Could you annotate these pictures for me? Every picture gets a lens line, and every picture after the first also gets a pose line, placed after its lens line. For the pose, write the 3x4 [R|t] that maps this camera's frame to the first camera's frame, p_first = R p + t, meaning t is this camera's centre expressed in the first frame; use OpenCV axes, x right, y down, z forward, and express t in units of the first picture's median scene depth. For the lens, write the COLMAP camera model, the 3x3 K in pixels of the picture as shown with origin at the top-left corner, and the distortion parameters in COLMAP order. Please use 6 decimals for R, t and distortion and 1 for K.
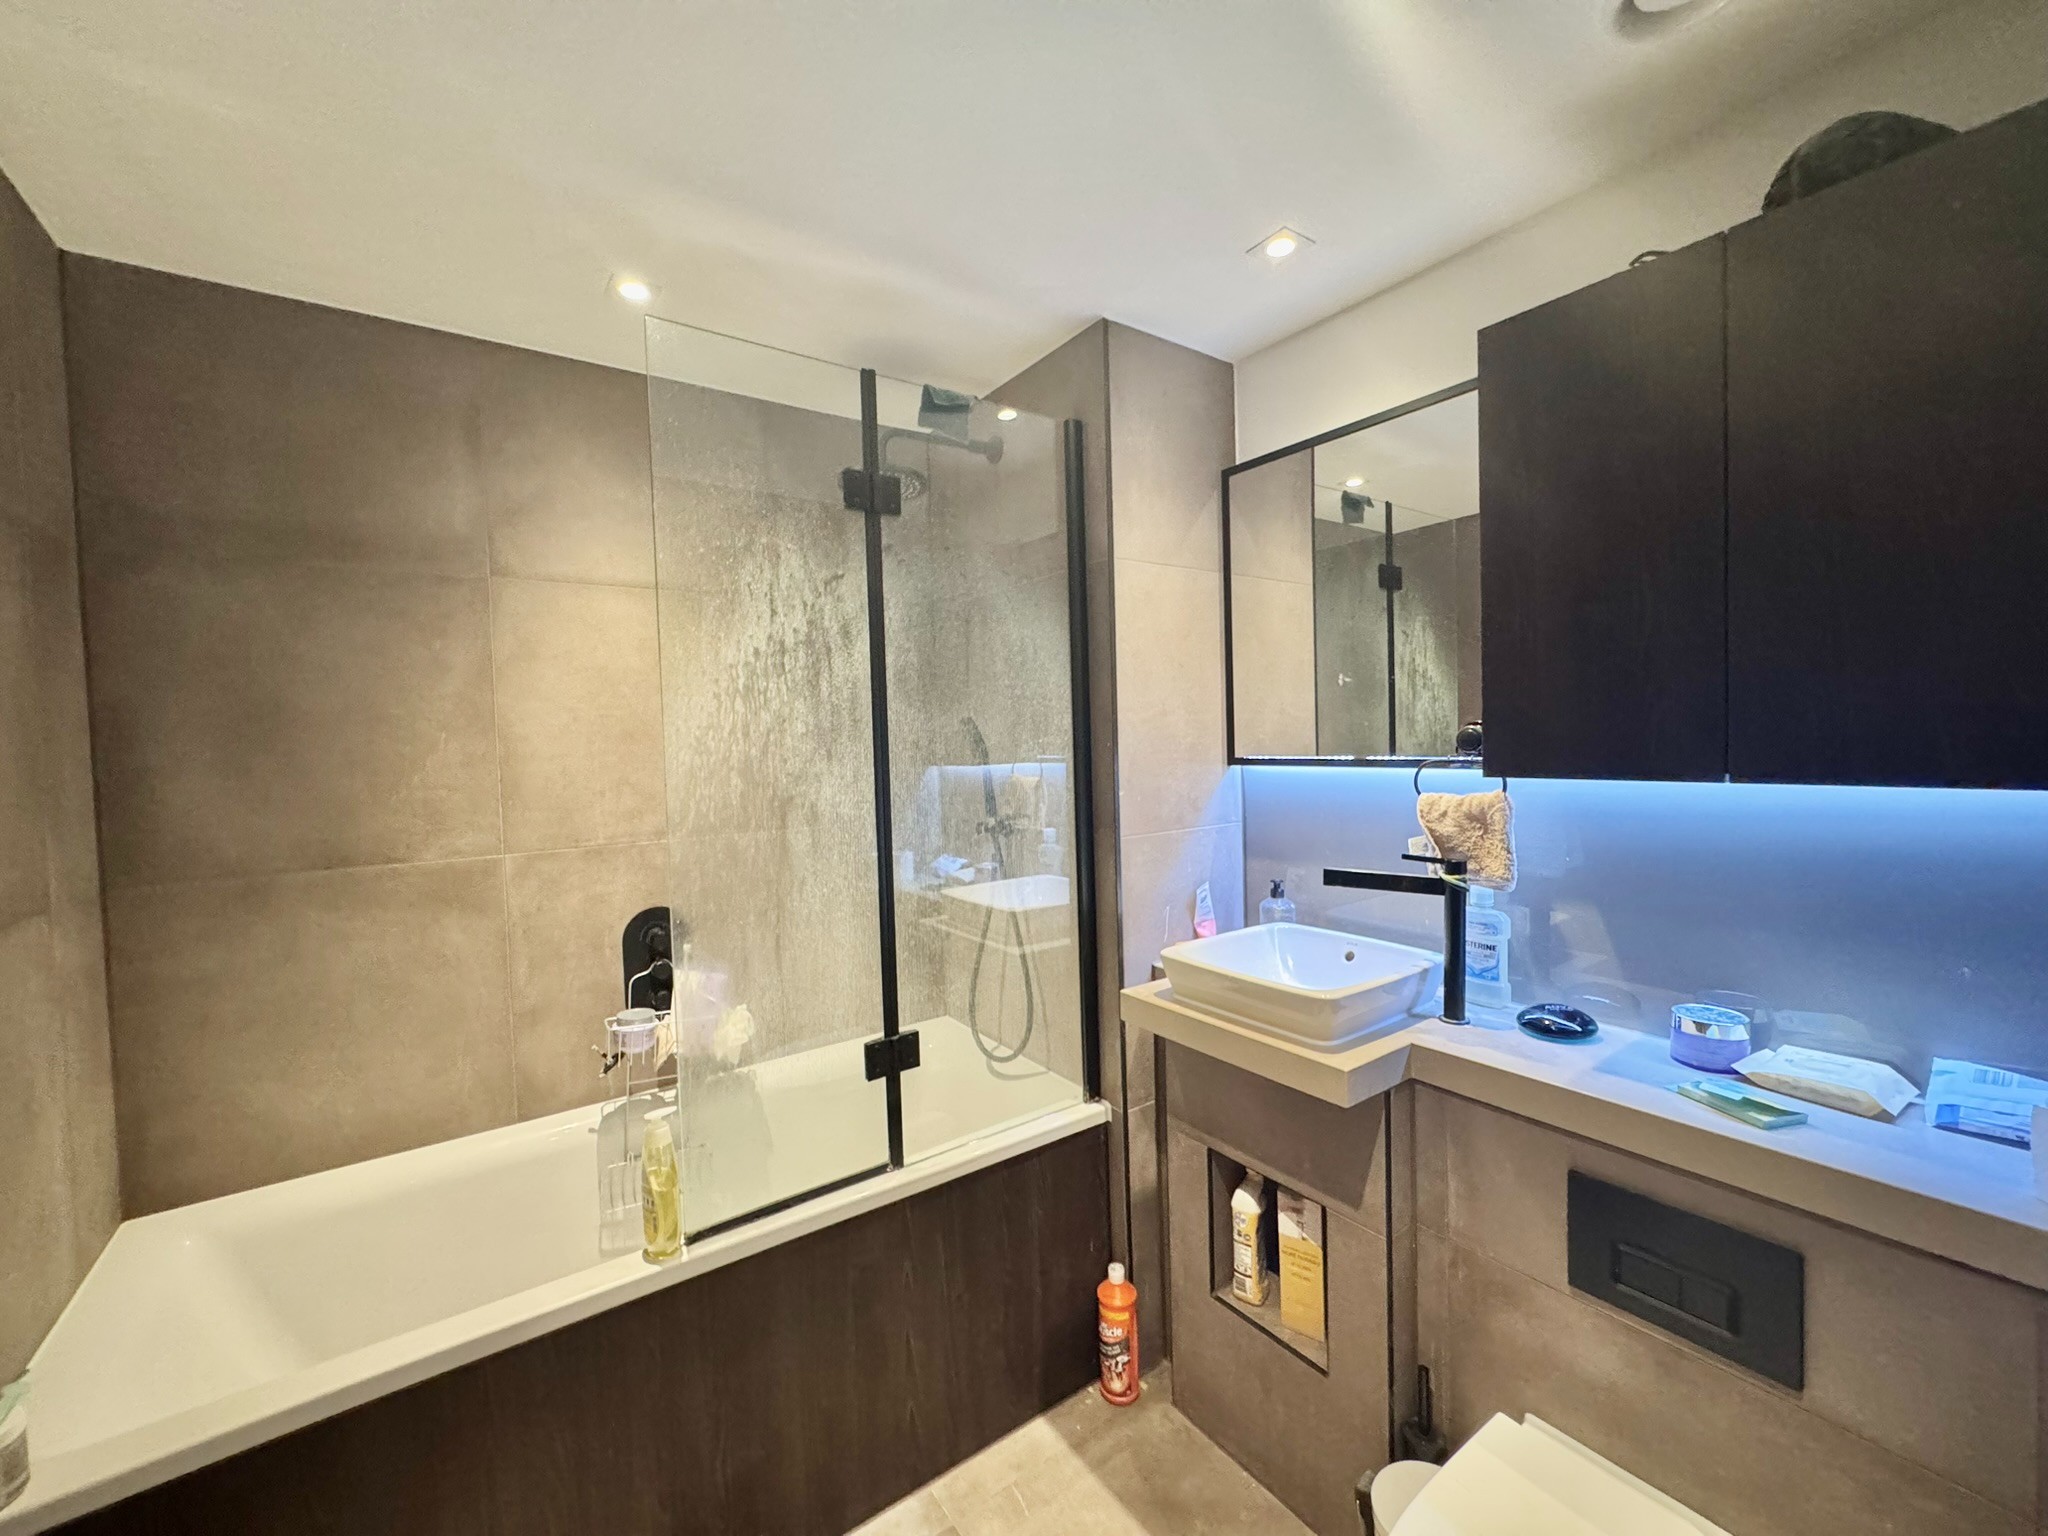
lens RADIAL K [[817.9, 0, 1024.4], [0, 817.9, 763.5], [0, 0, 1]] dist [-0.002145, 0.000147]
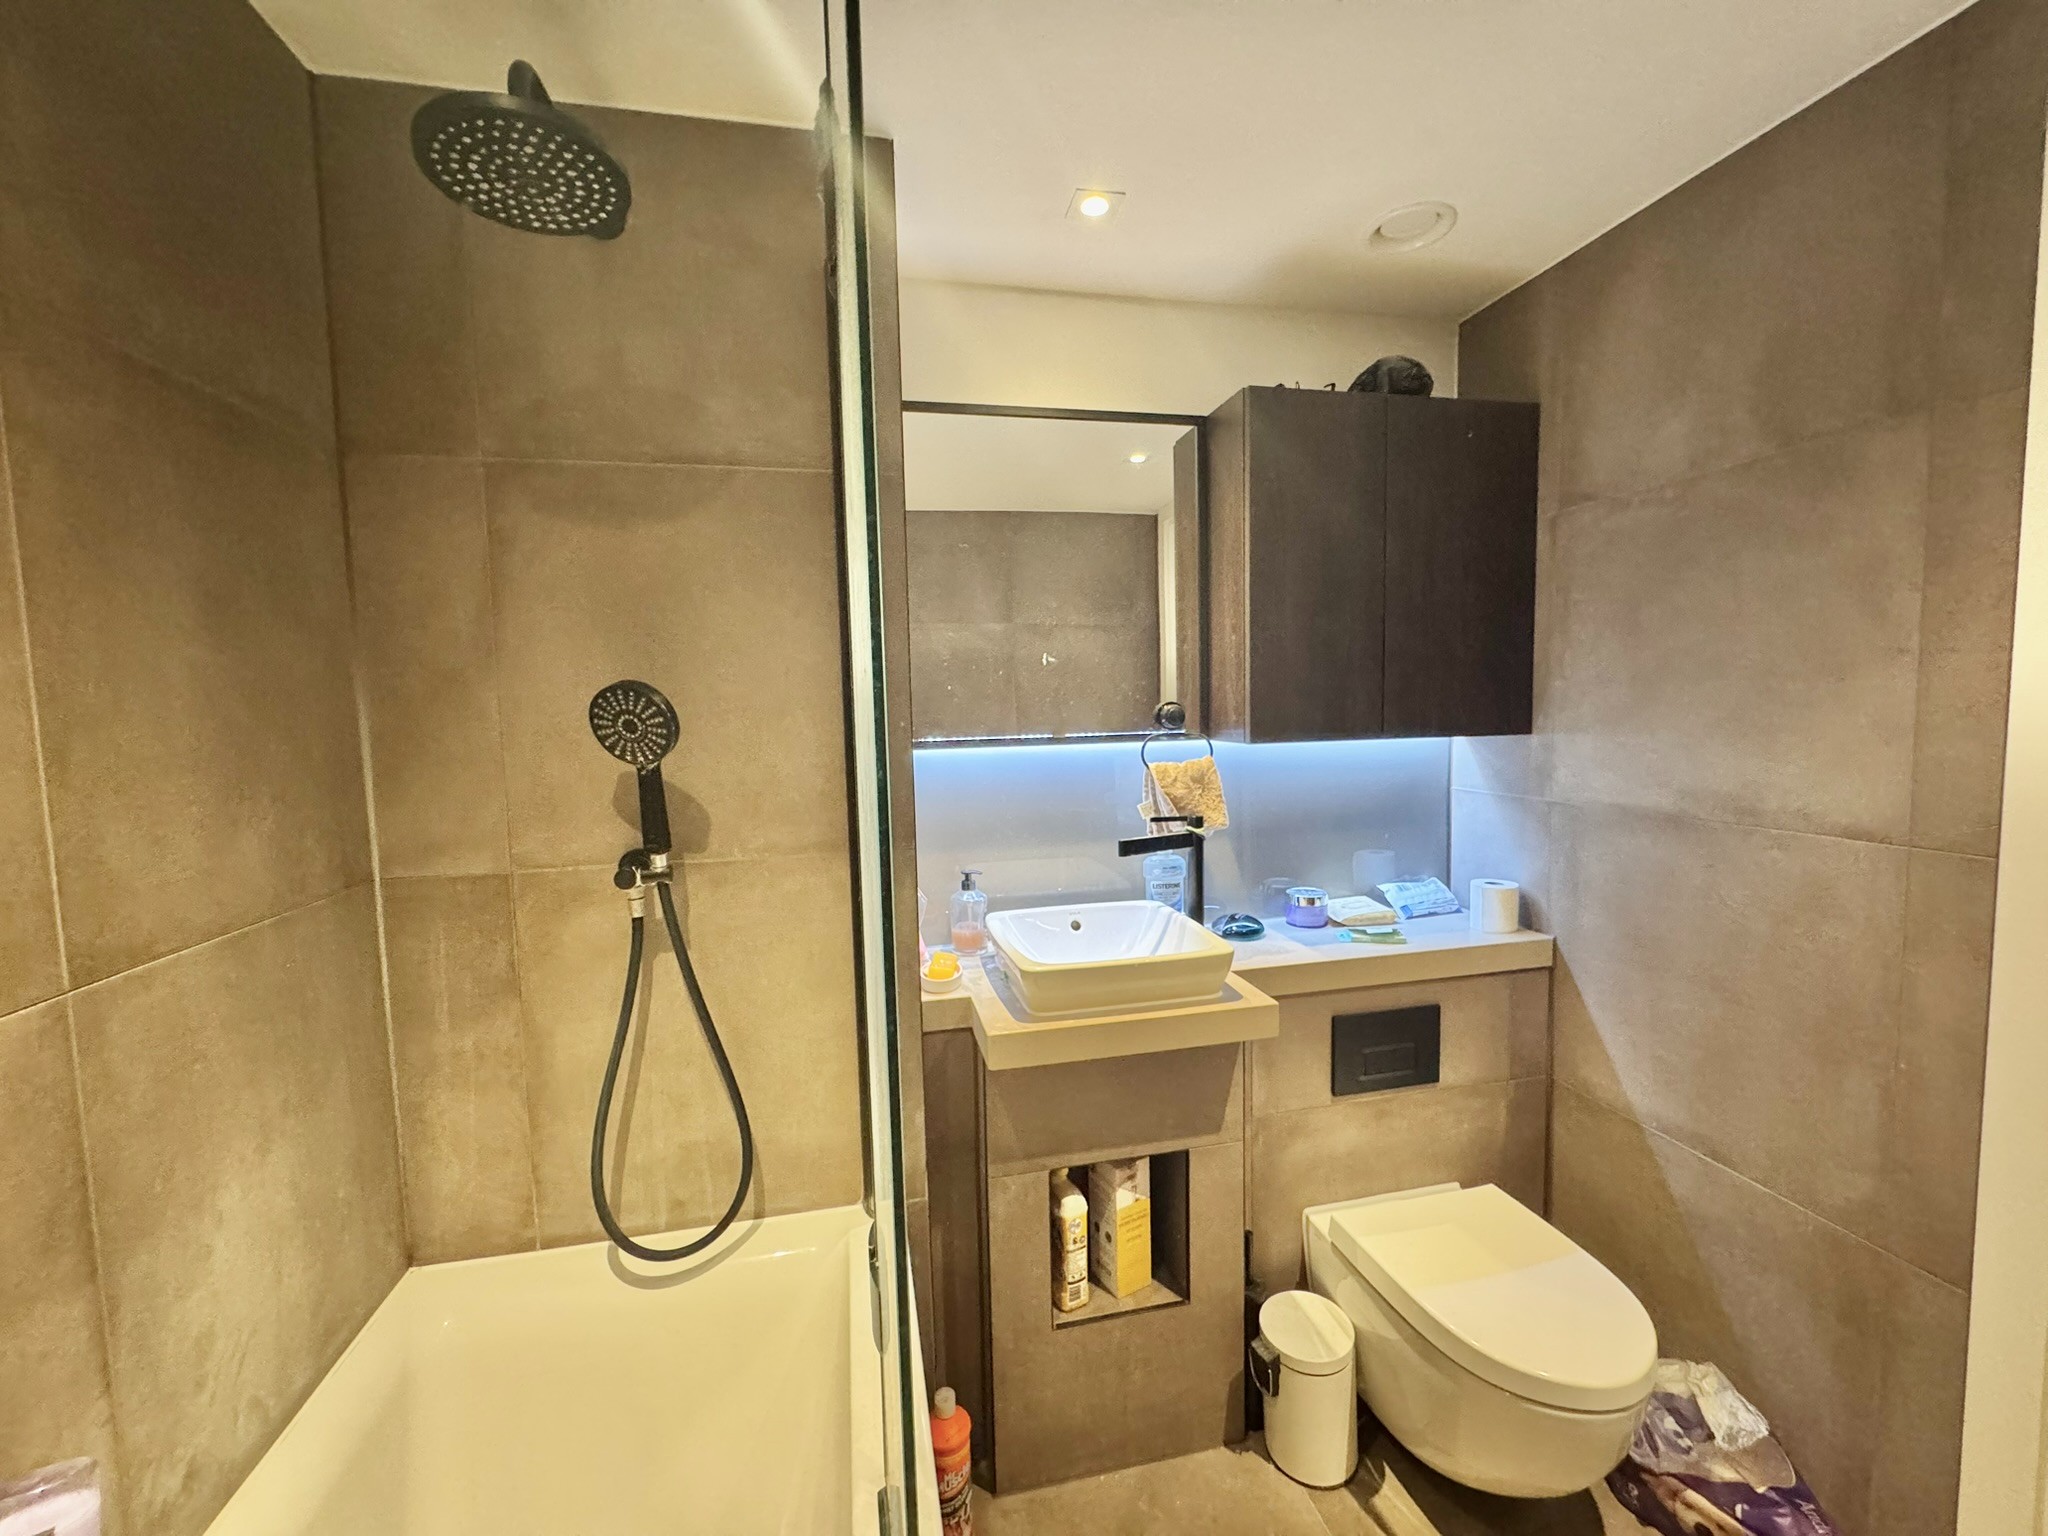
lens RADIAL K [[817.9, 0, 1024.4], [0, 817.9, 763.5], [0, 0, 1]] dist [-0.002145, 0.000147]
pose [[0.391586, -0.048213, 0.918877, -0.675833], [0.041969, 0.998523, 0.034507, -0.011025], [-0.919184, 0.025052, 0.393031, 0.755683]]
